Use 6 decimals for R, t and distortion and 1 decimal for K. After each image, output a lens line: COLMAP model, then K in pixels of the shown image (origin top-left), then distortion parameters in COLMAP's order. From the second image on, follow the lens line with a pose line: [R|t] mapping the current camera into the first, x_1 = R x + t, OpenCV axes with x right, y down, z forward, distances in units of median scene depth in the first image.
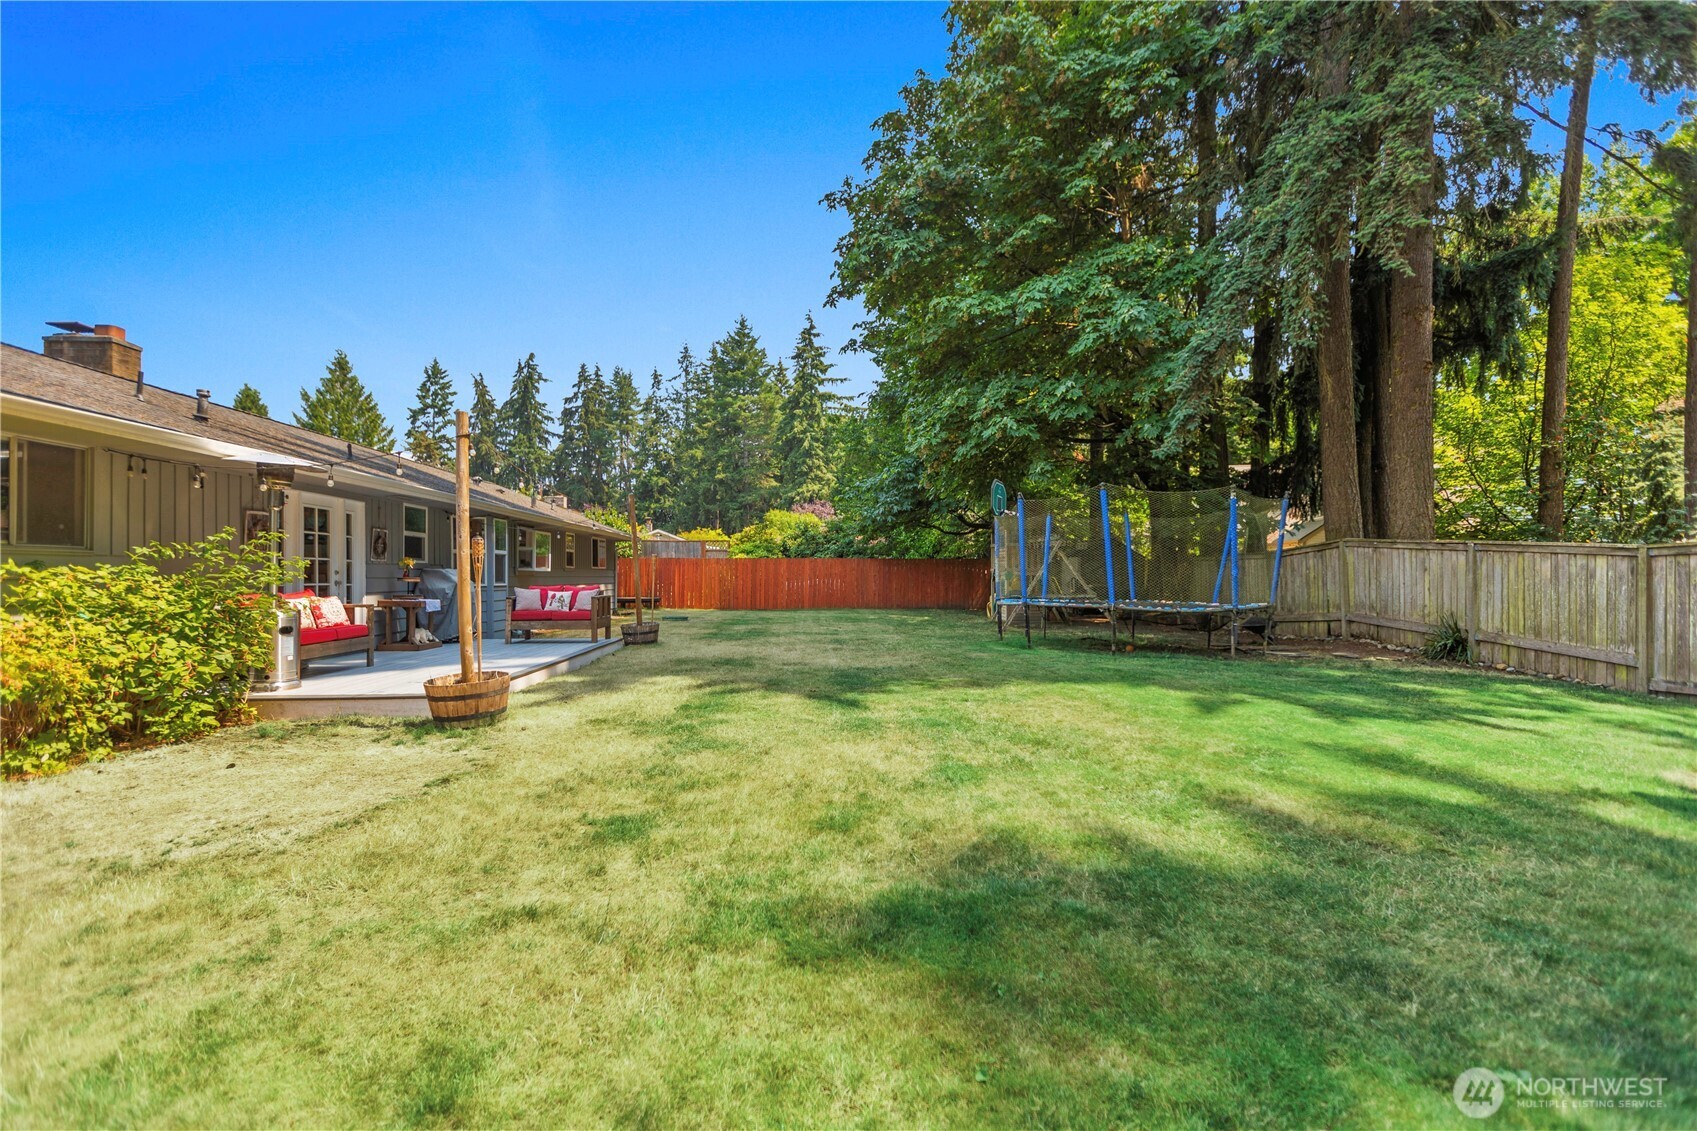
lens RADIAL K [[777.4, 0, 852.5], [0, 777.4, 569.3], [0, 0, 1]] dist [0.003500, 0.000438]
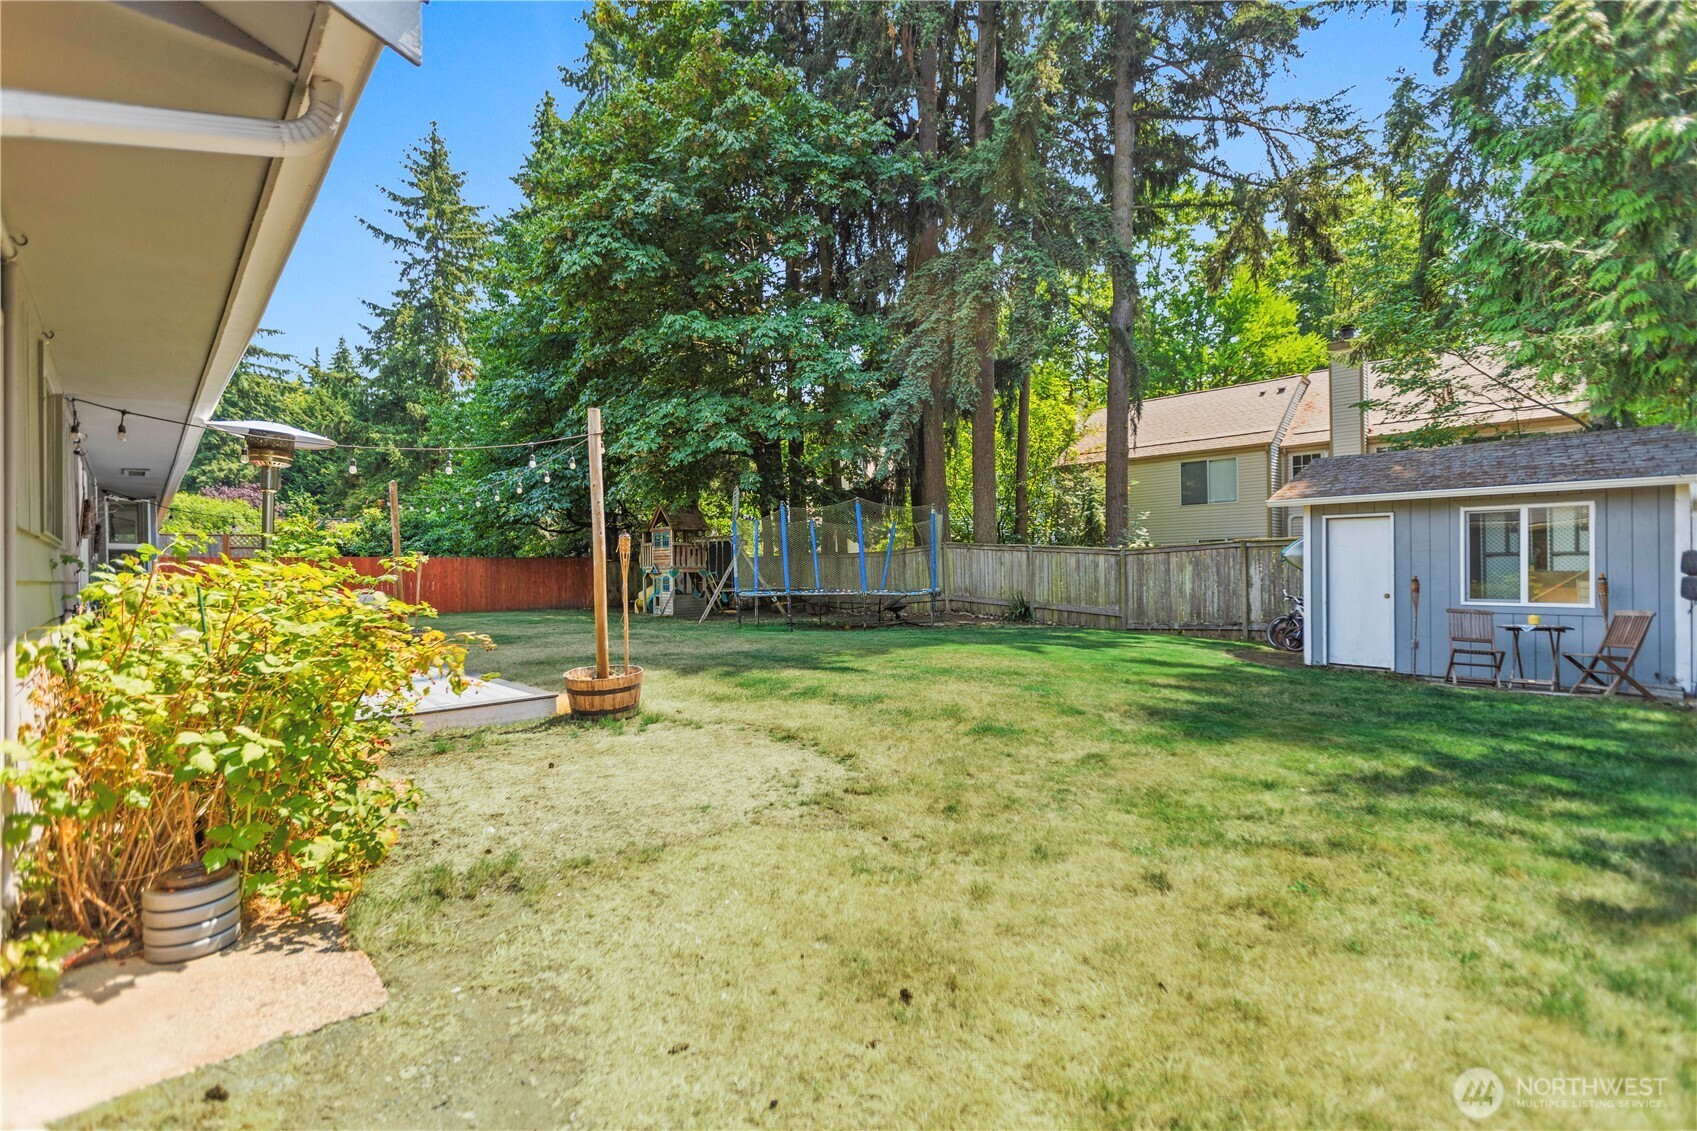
lens RADIAL K [[777.4, 0, 856.4], [0, 777.4, 566.6], [0, 0, 1]] dist [0.003500, 0.000438]
pose [[0.775615, -0.007532, 0.631161, -0.499980], [0.008299, 0.999964, 0.001735, 0.002100], [-0.631151, 0.003892, 0.775650, -0.001057]]
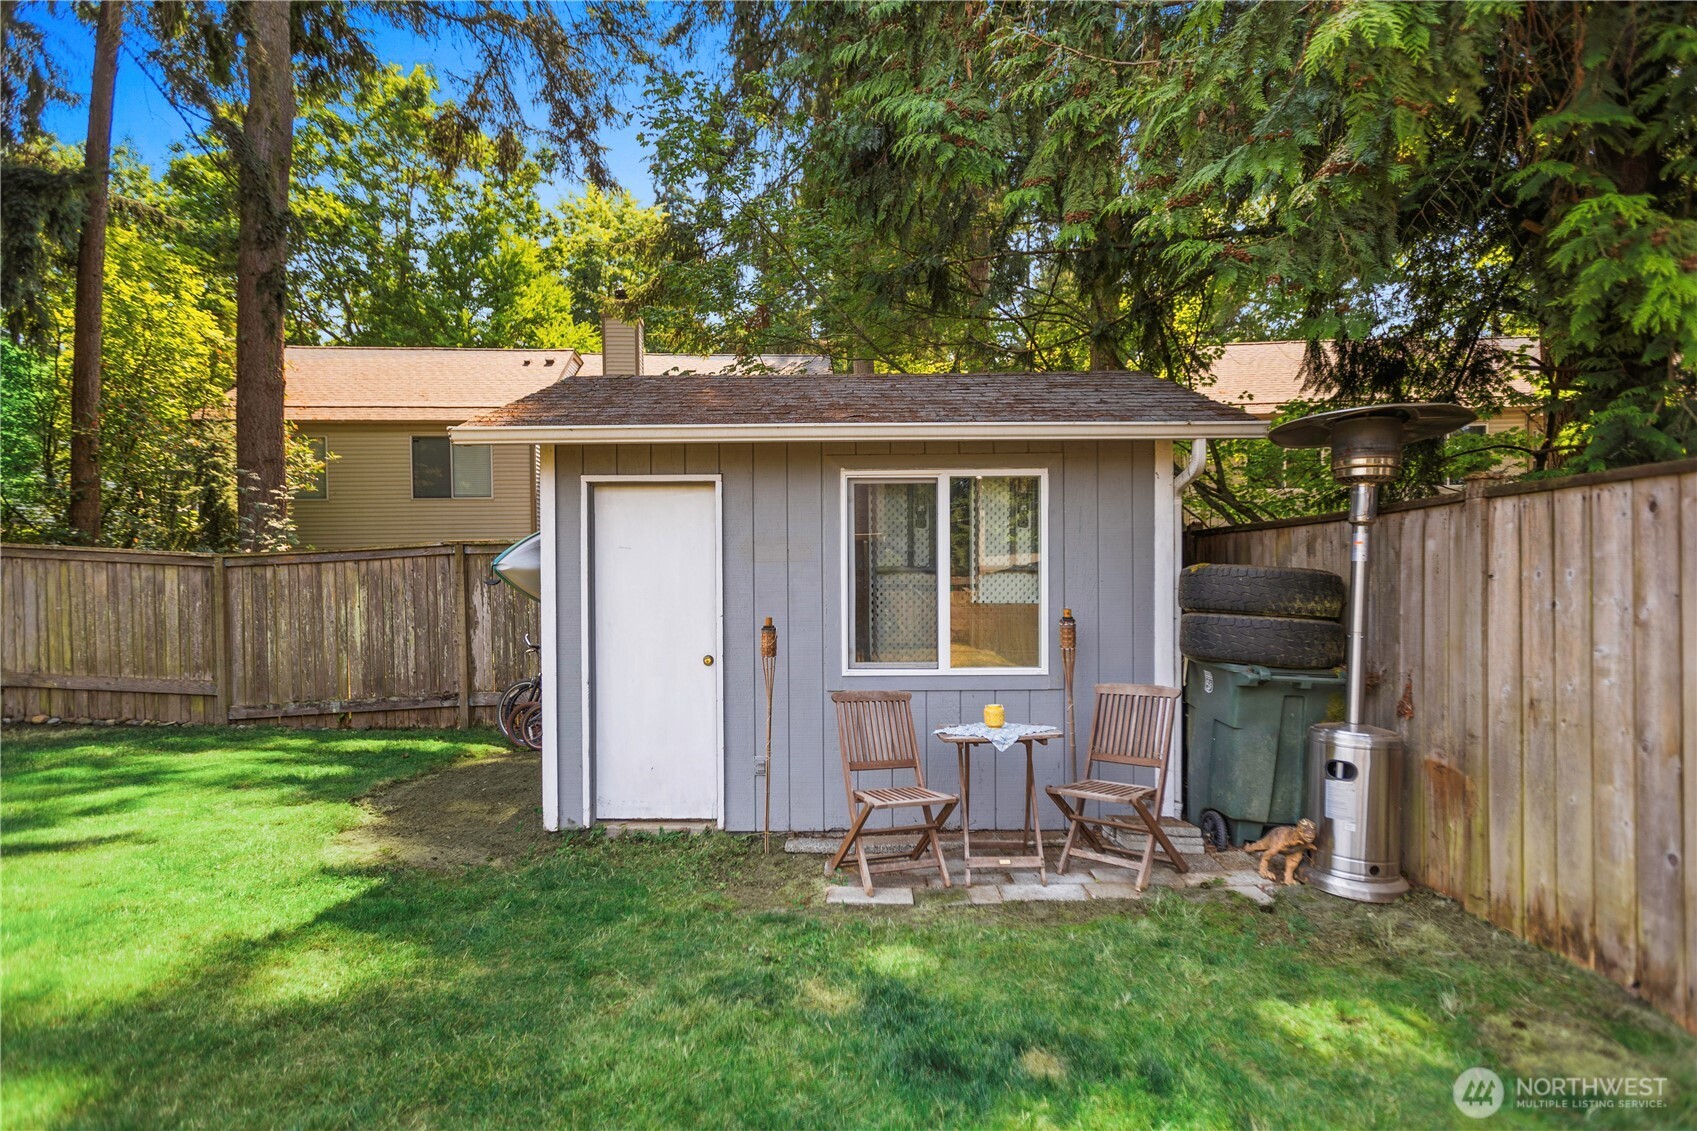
lens RADIAL K [[777.4, 0, 831.9], [0, 777.4, 587.2], [0, 0, 1]] dist [0.003500, 0.000438]
pose [[0.060248, -0.017903, 0.998023, 0.161882], [0.009692, 0.999803, 0.017350, -0.002166], [-0.998136, 0.008628, 0.060409, 0.227773]]
